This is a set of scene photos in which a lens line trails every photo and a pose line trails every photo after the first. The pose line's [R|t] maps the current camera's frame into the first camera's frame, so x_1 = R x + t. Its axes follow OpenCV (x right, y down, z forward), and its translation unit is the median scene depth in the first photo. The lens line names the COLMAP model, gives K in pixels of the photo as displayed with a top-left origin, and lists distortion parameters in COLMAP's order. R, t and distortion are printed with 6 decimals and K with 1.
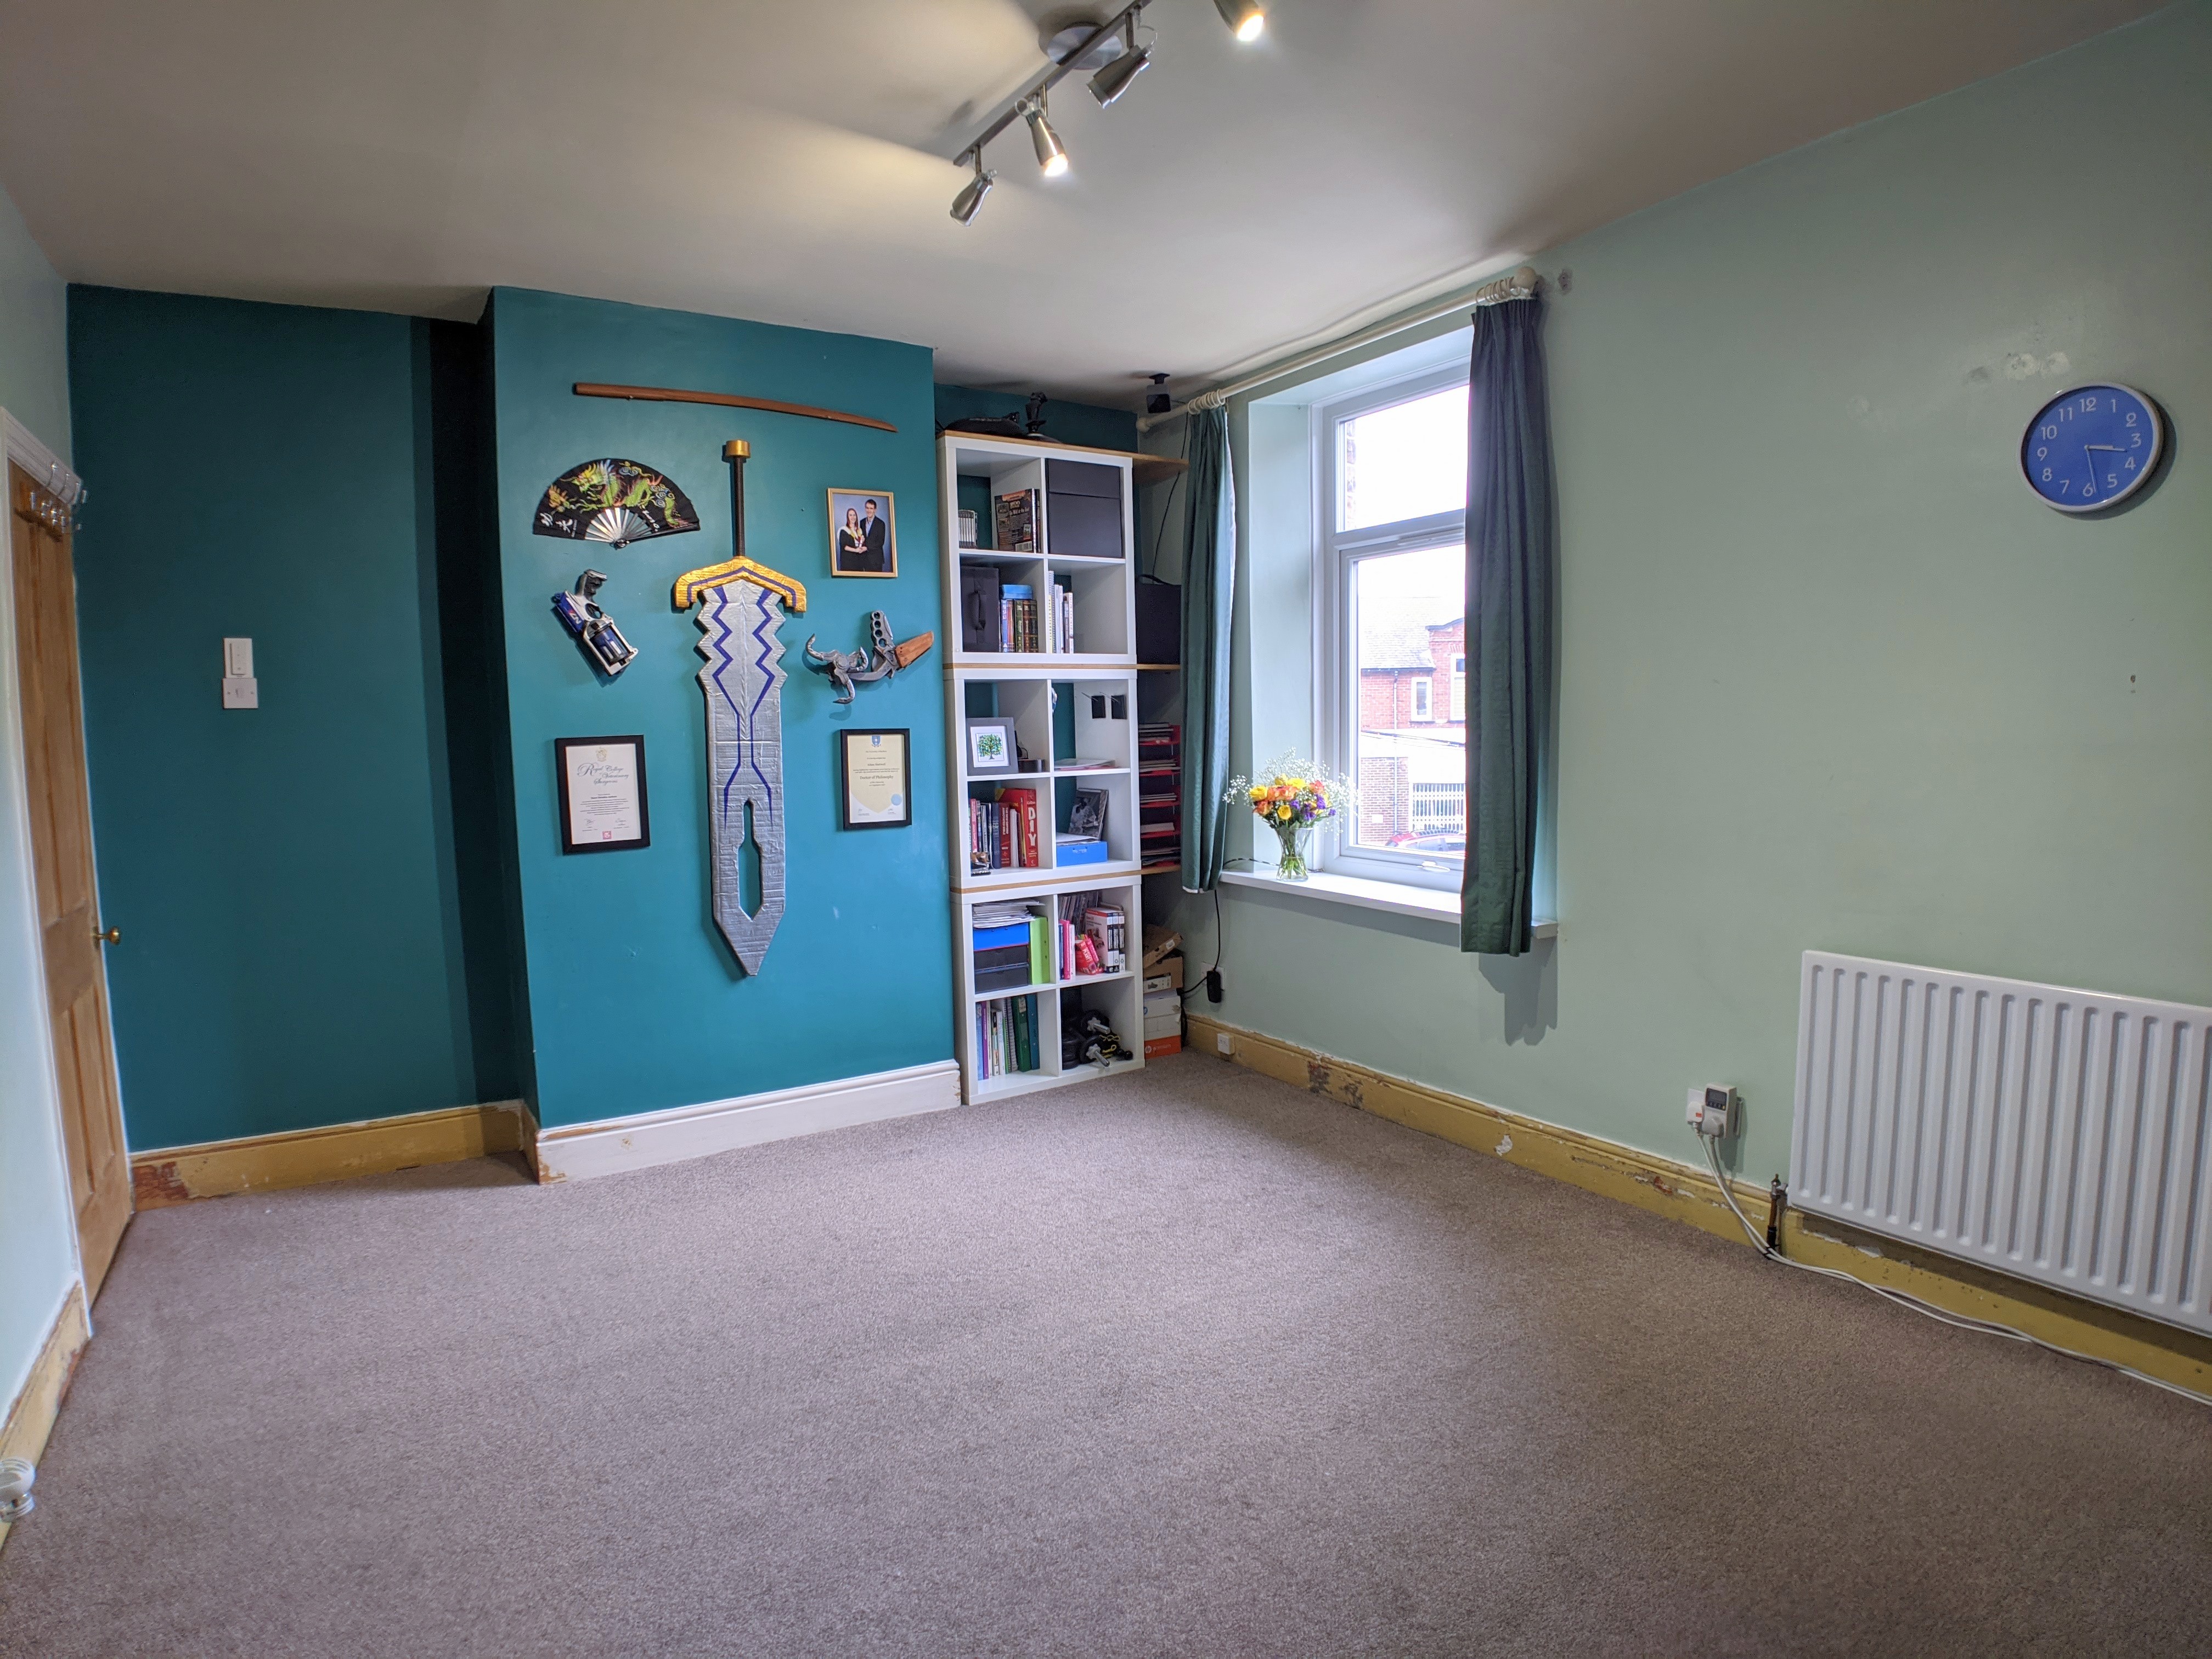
lens RADIAL K [[1199.0, 0, 1091.0], [0, 1199.0, 828.3], [0, 0, 1]] dist [-0.079565, 0.001709]
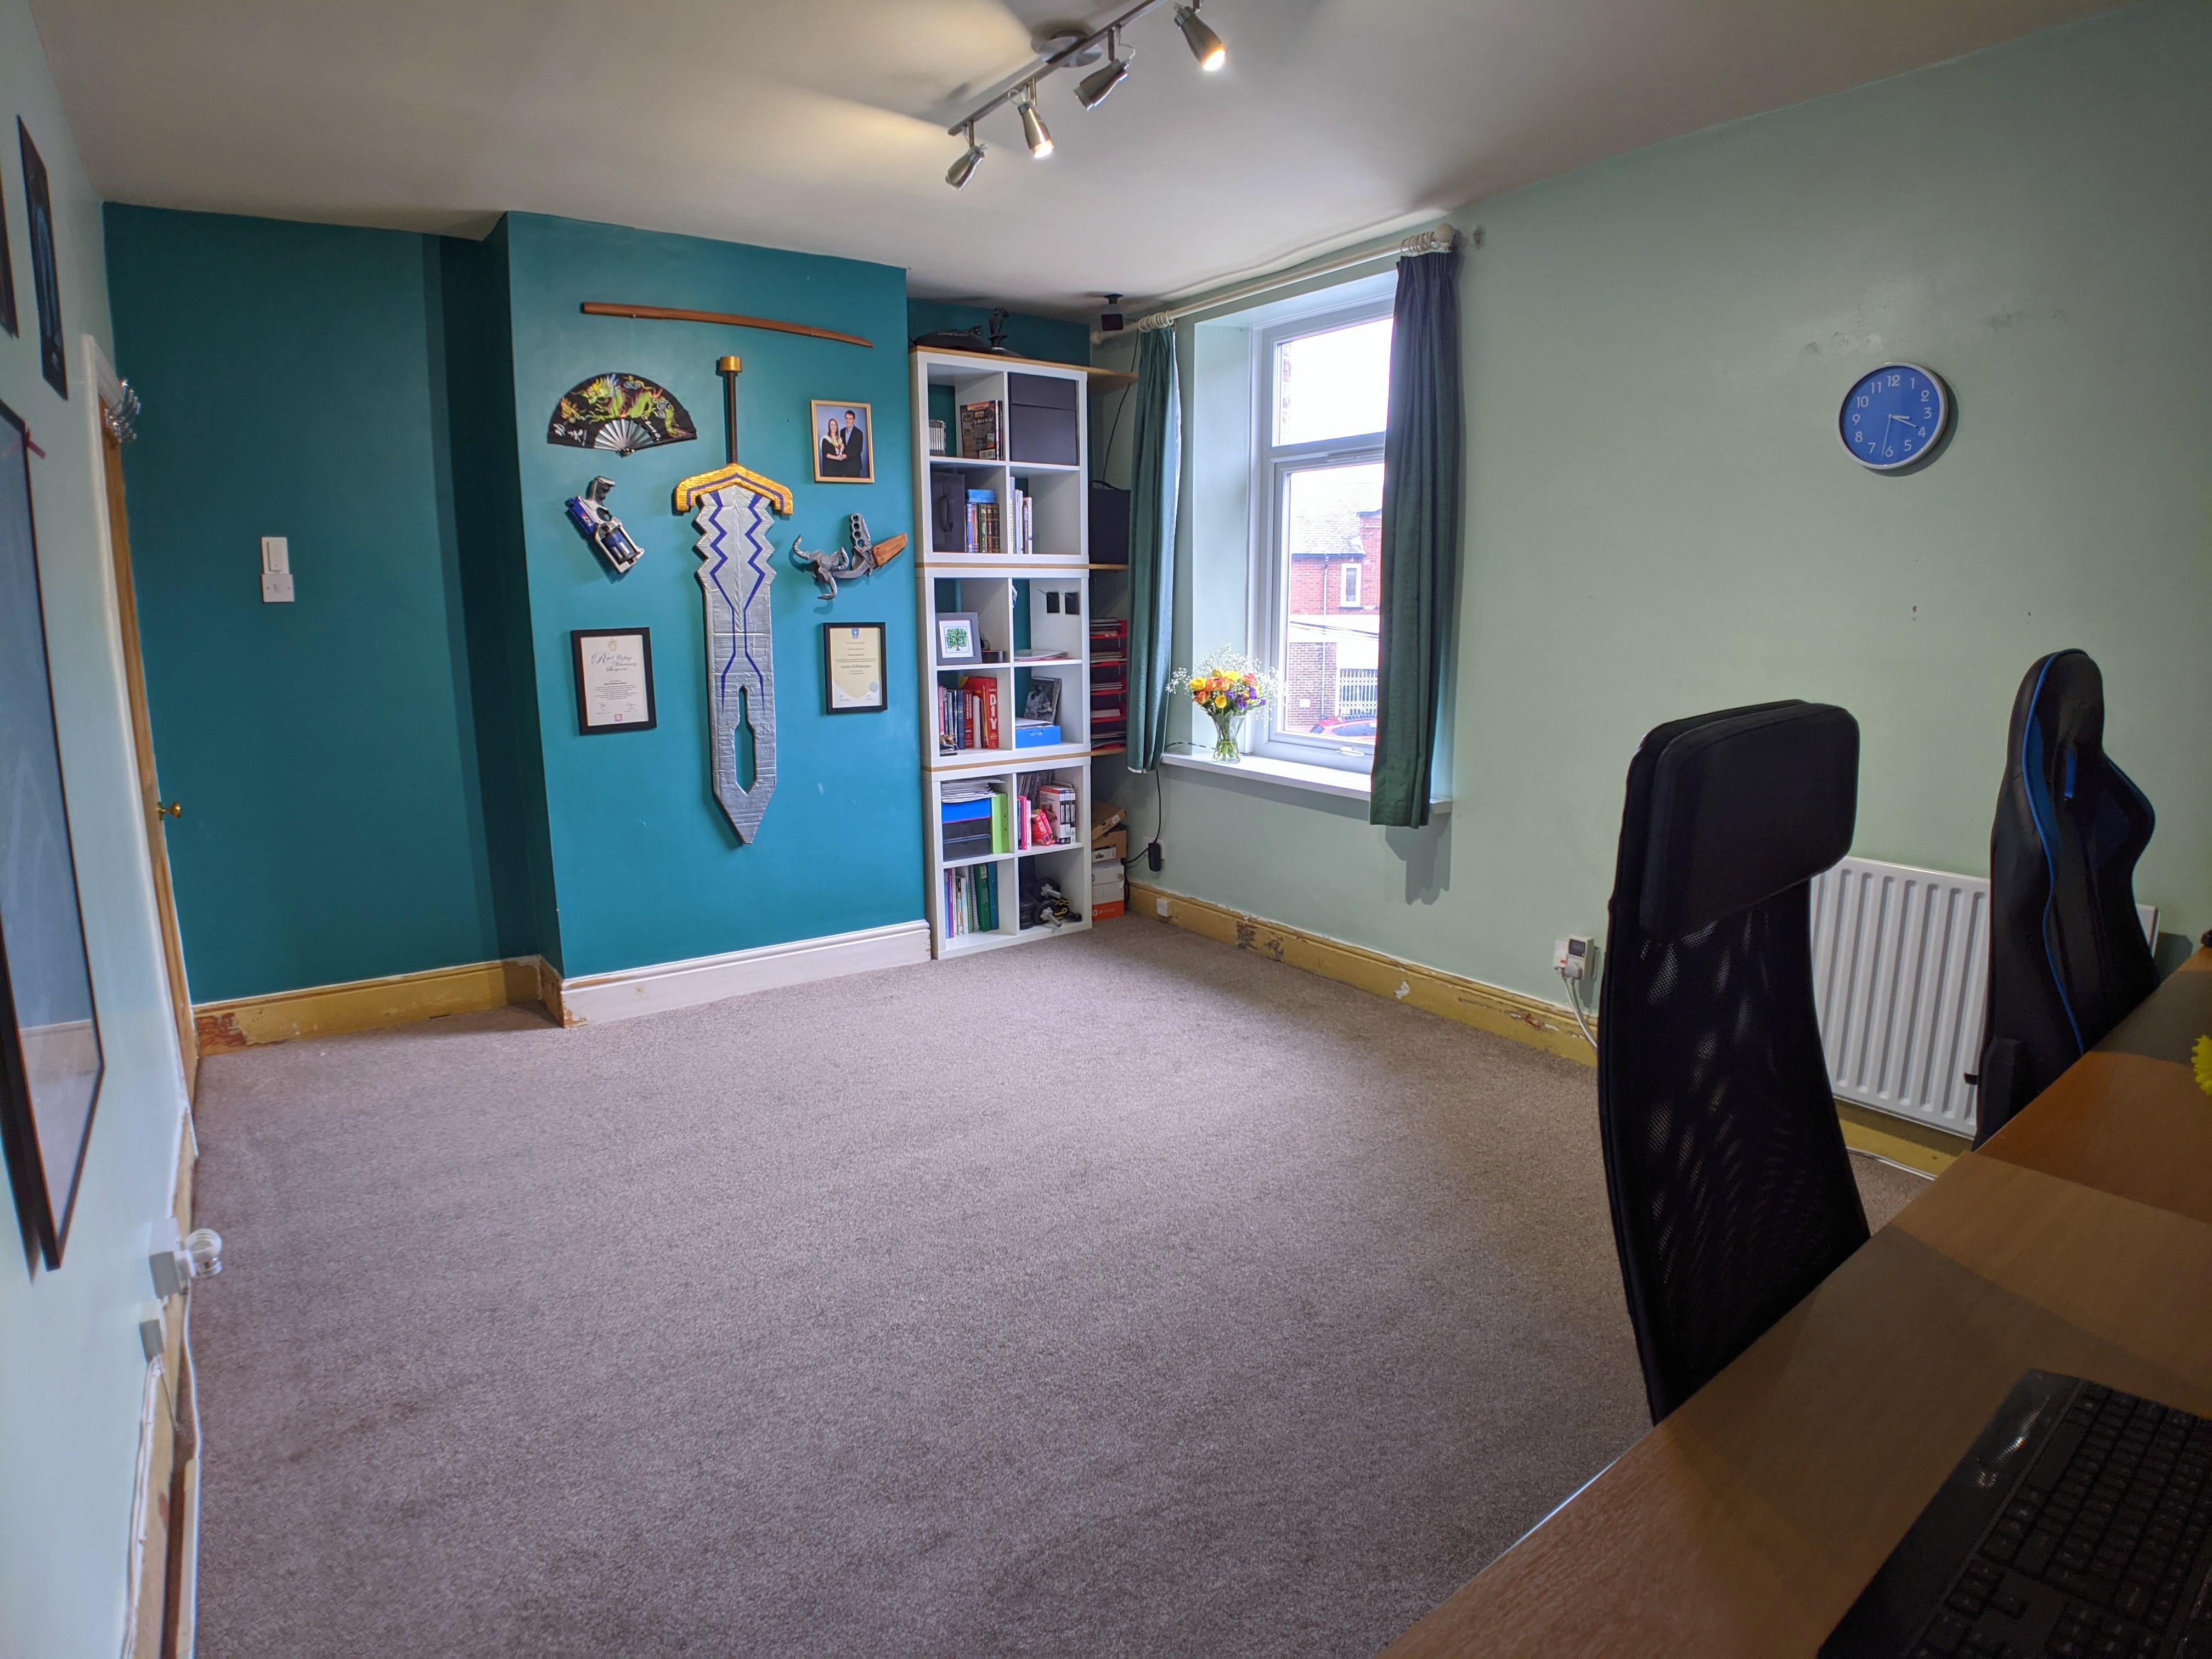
lens RADIAL K [[1199.0, 0, 1087.9], [0, 1199.0, 818.2], [0, 0, 1]] dist [-0.079565, 0.001709]
pose [[0.998332, 0.004407, 0.057560, -0.032853], [-0.009624, 0.995834, 0.090675, -0.005839], [-0.056921, -0.091078, 0.994216, -0.147620]]
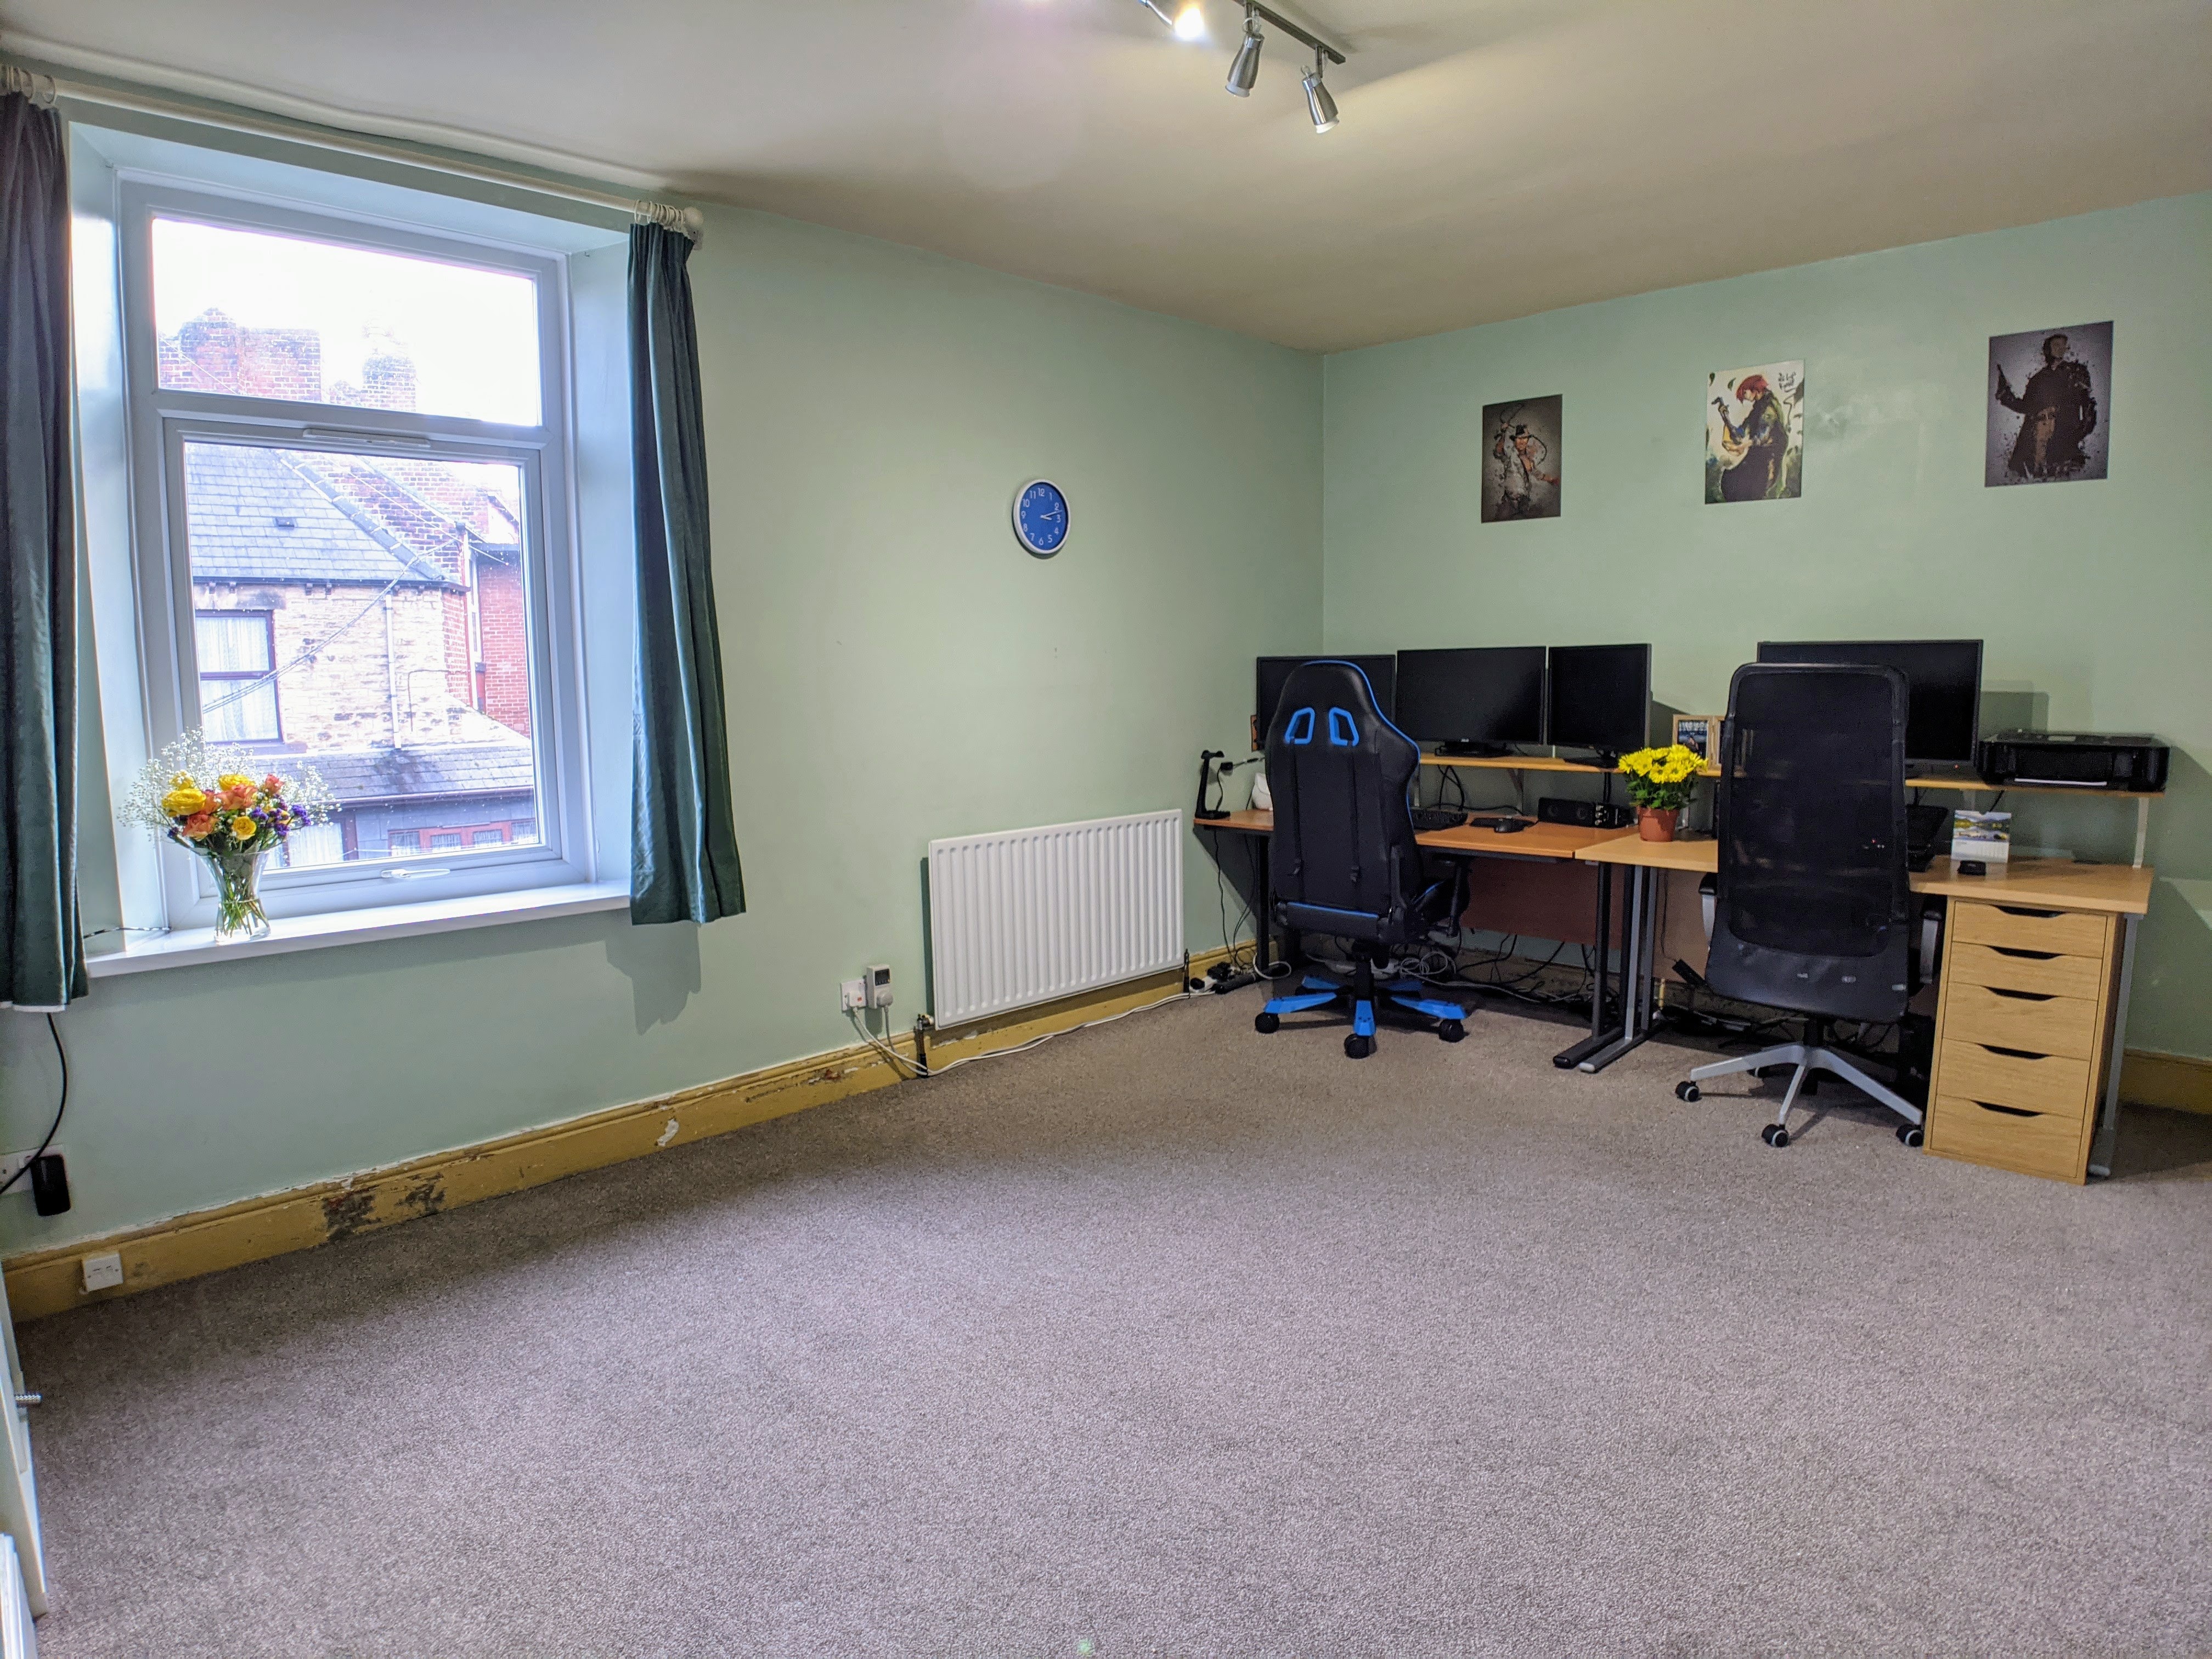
lens RADIAL K [[1199.0, 0, 1099.7], [0, 1199.0, 812.8], [0, 0, 1]] dist [-0.079565, 0.001709]
pose [[-0.212053, -0.081572, 0.973848, -0.643581], [0.110793, 0.988079, 0.106889, -0.045207], [-0.970958, 0.130562, -0.200487, 0.868857]]
